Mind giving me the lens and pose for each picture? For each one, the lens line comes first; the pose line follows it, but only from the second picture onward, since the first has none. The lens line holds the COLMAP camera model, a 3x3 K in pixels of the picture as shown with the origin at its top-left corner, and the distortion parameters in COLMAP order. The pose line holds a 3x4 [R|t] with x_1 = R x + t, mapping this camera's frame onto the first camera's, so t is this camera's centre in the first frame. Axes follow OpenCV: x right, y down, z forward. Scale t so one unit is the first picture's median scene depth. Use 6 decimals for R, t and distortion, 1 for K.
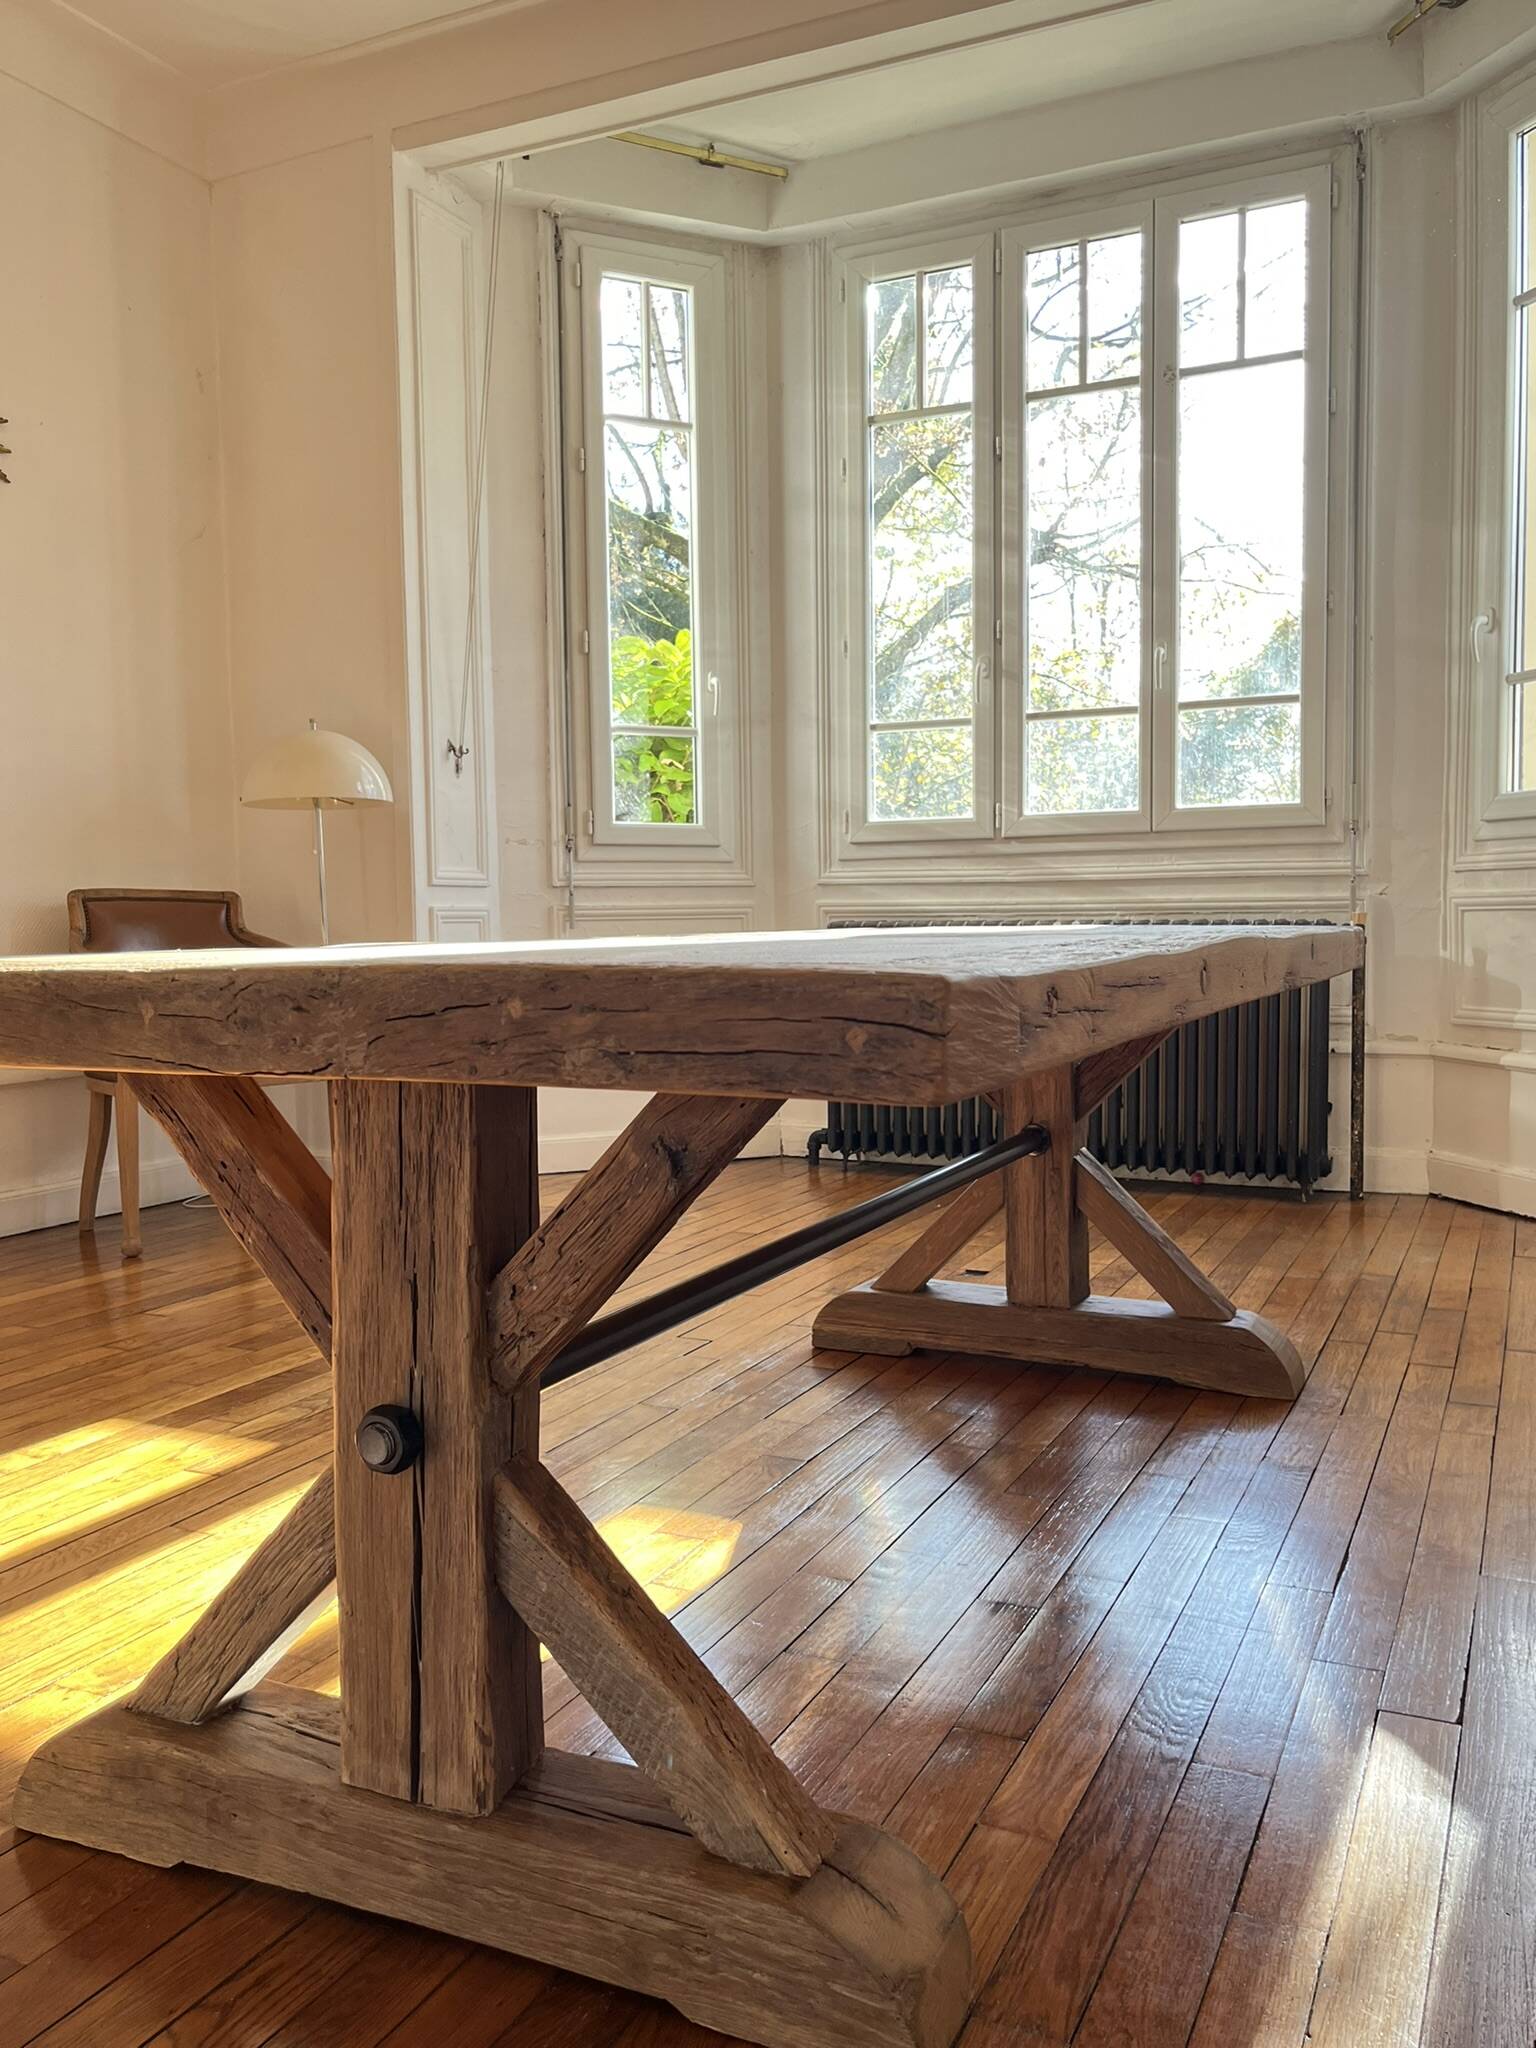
lens RADIAL K [[1662.0, 0, 774.7], [0, 1662.0, 1024.9], [0, 0, 1]] dist [0.048402, -0.053240]
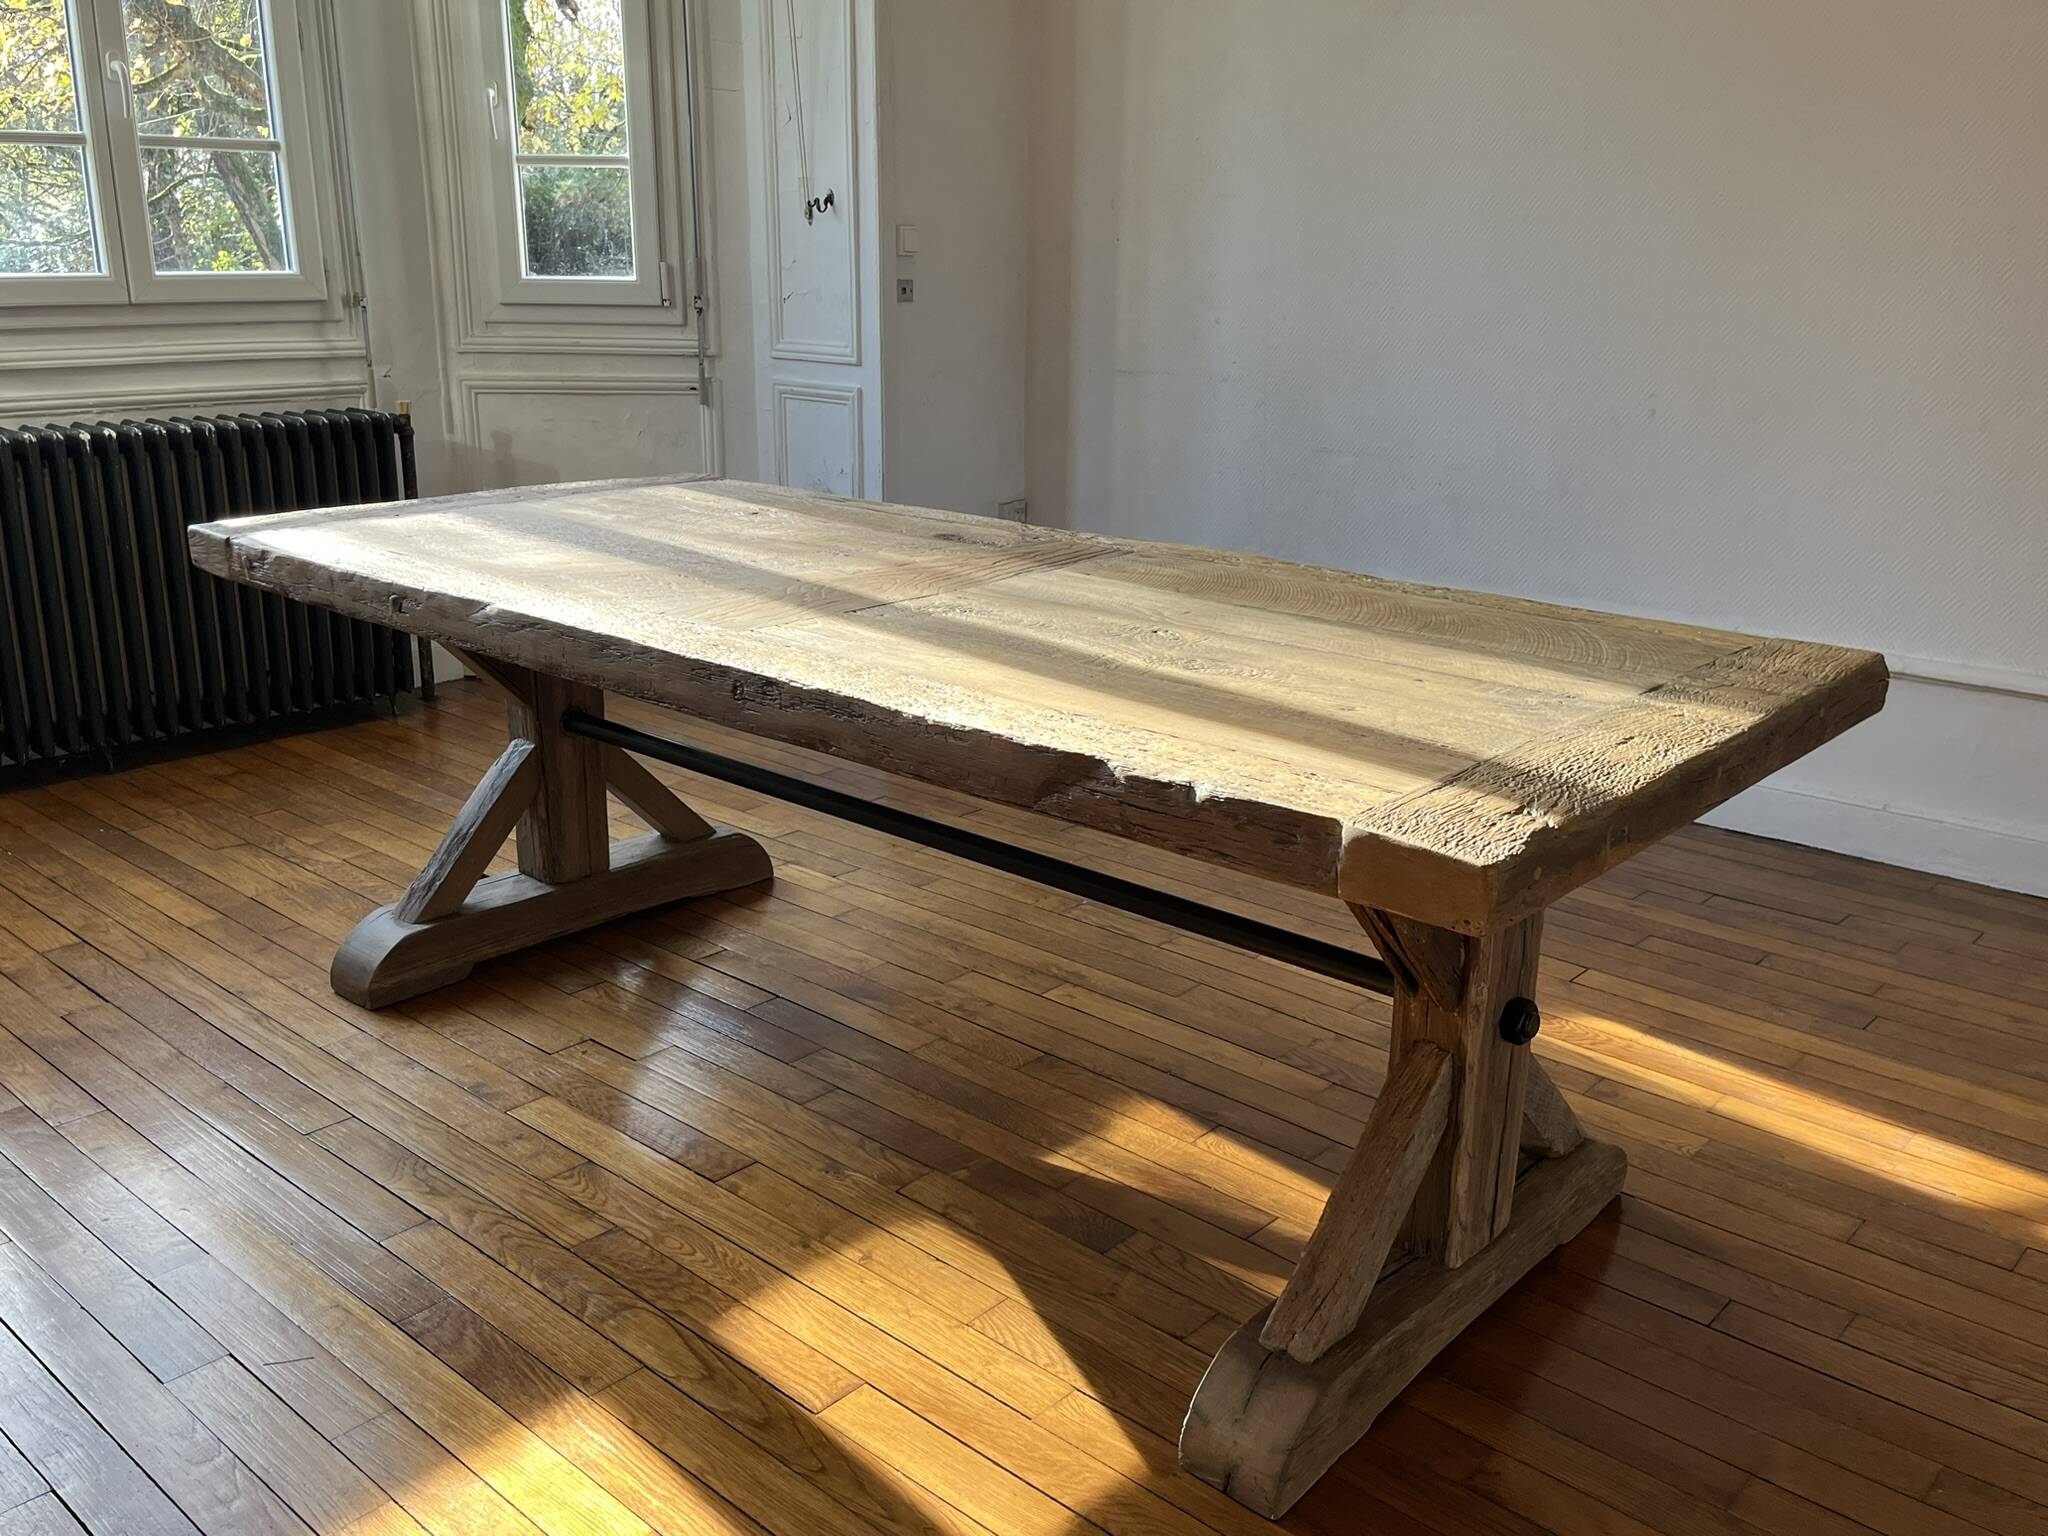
lens RADIAL K [[1771.0, 0, 1018.3], [0, 1771.0, 766.8], [0, 0, 1]] dist [0.044725, -0.044674]
pose [[0.287017, -0.263113, 0.921083, -0.556416], [0.045694, 0.964205, 0.261192, -0.120994], [-0.956835, -0.032878, 0.288766, 0.392332]]
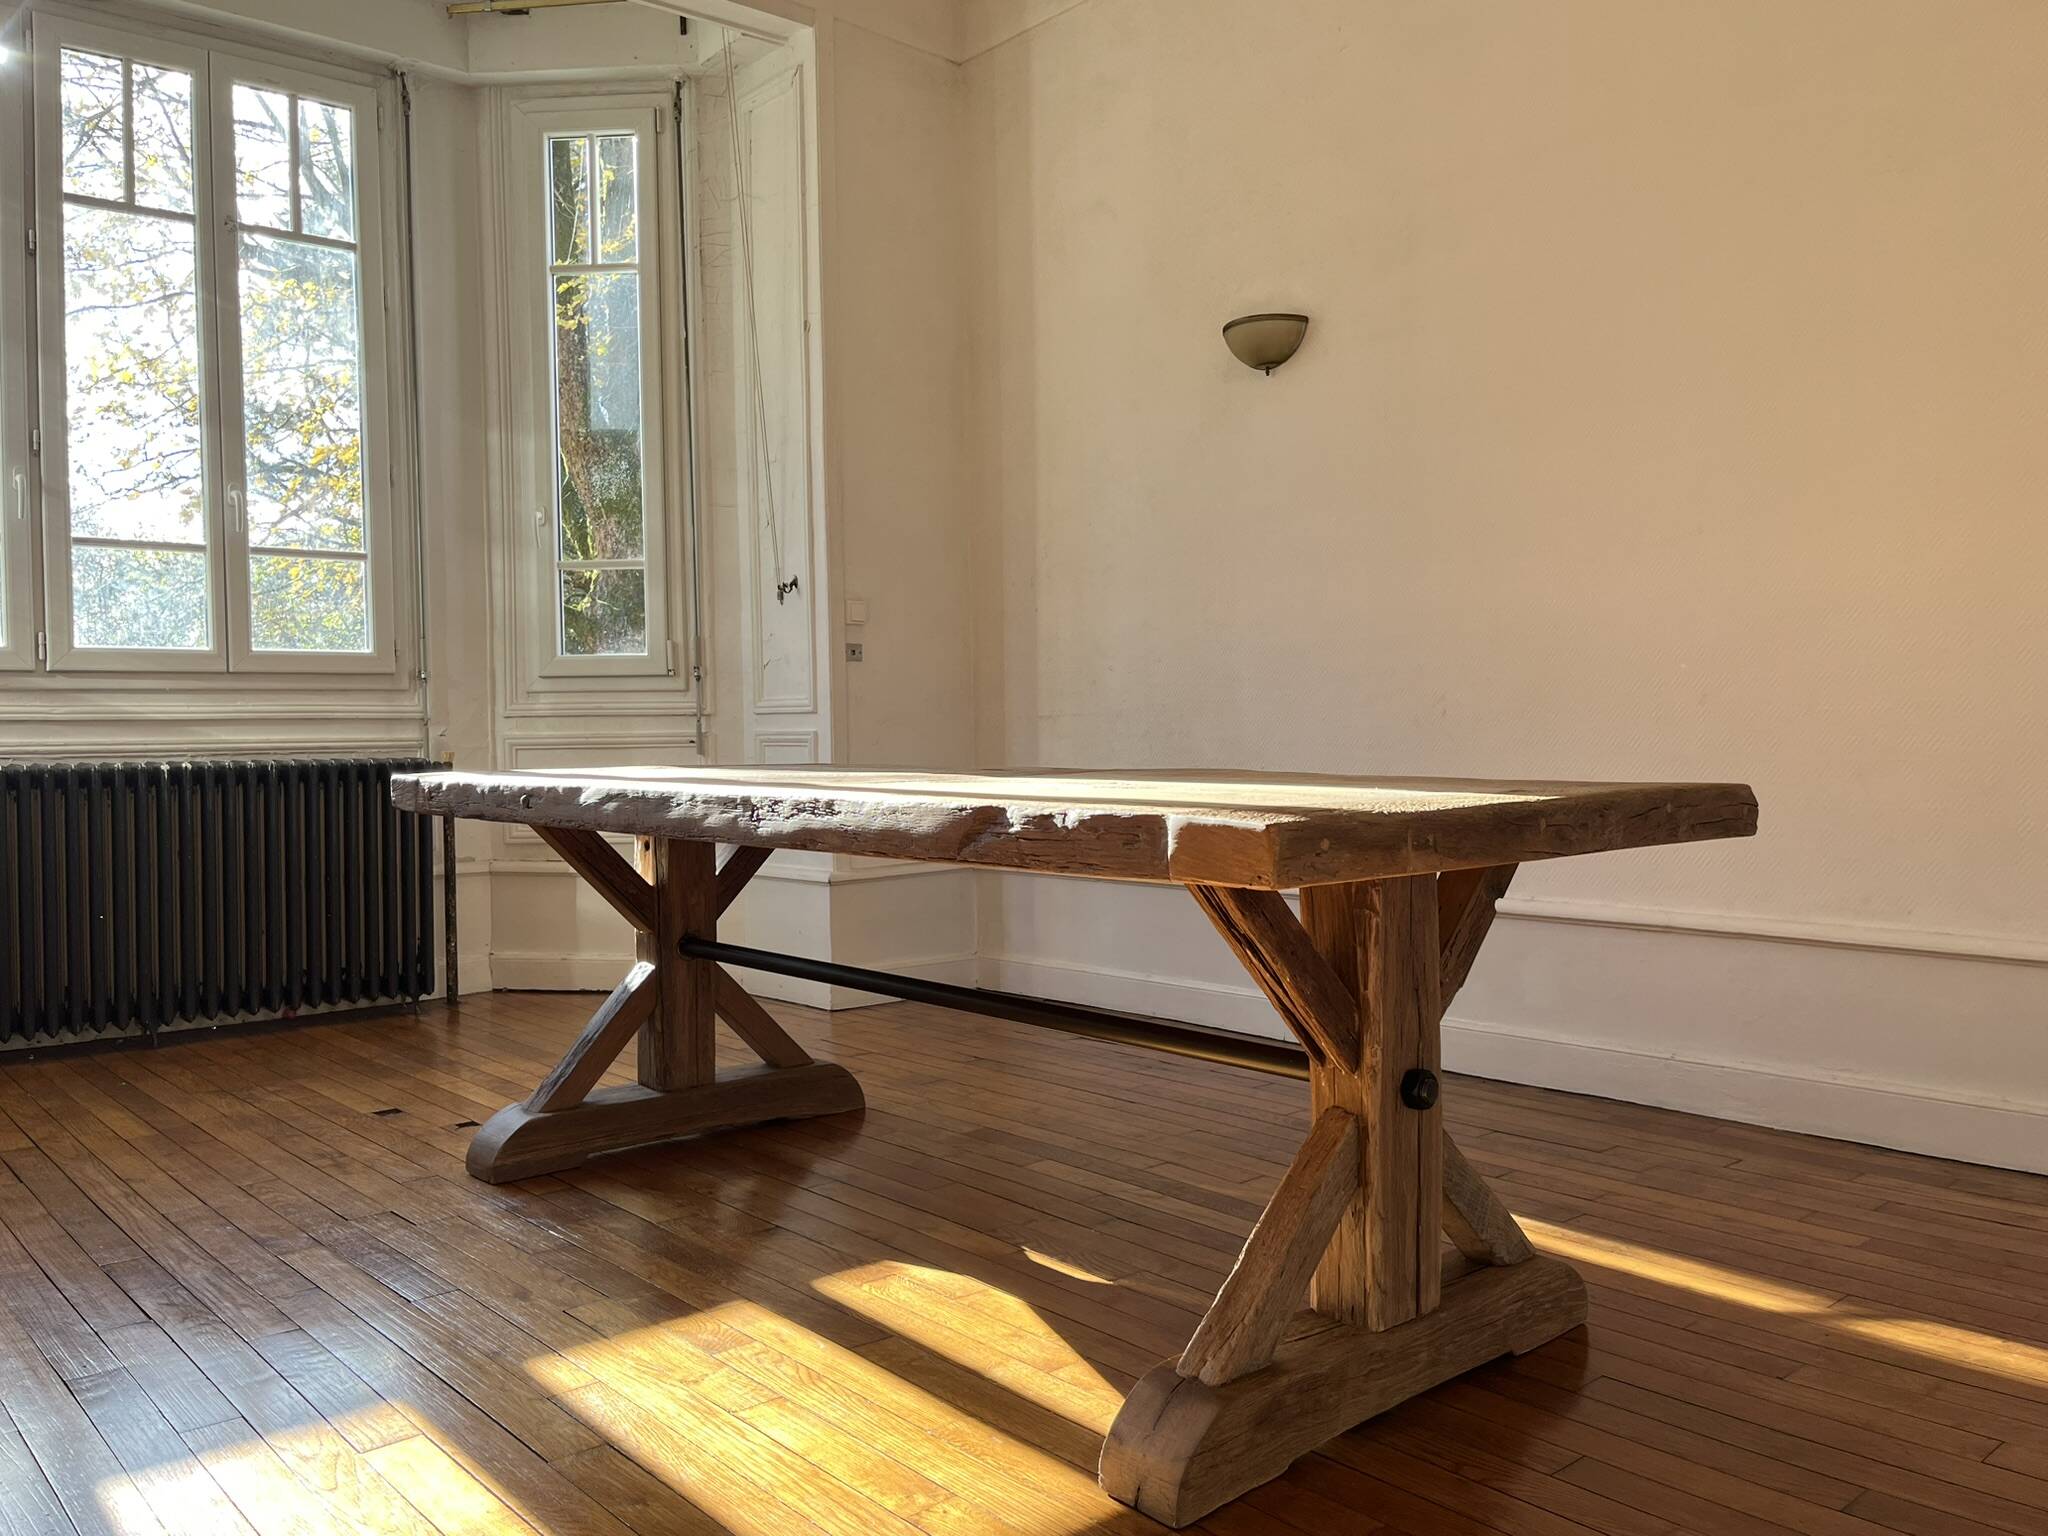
lens RADIAL K [[1598.8, 0, 1032.6], [0, 1598.8, 771.4], [0, 0, 1]] dist [0.040424, -0.037398]
pose [[0.396134, -0.020822, 0.917957, -0.528965], [0.066037, 0.997800, -0.005865, -0.021949], [-0.915815, 0.062943, 0.396638, 0.207902]]
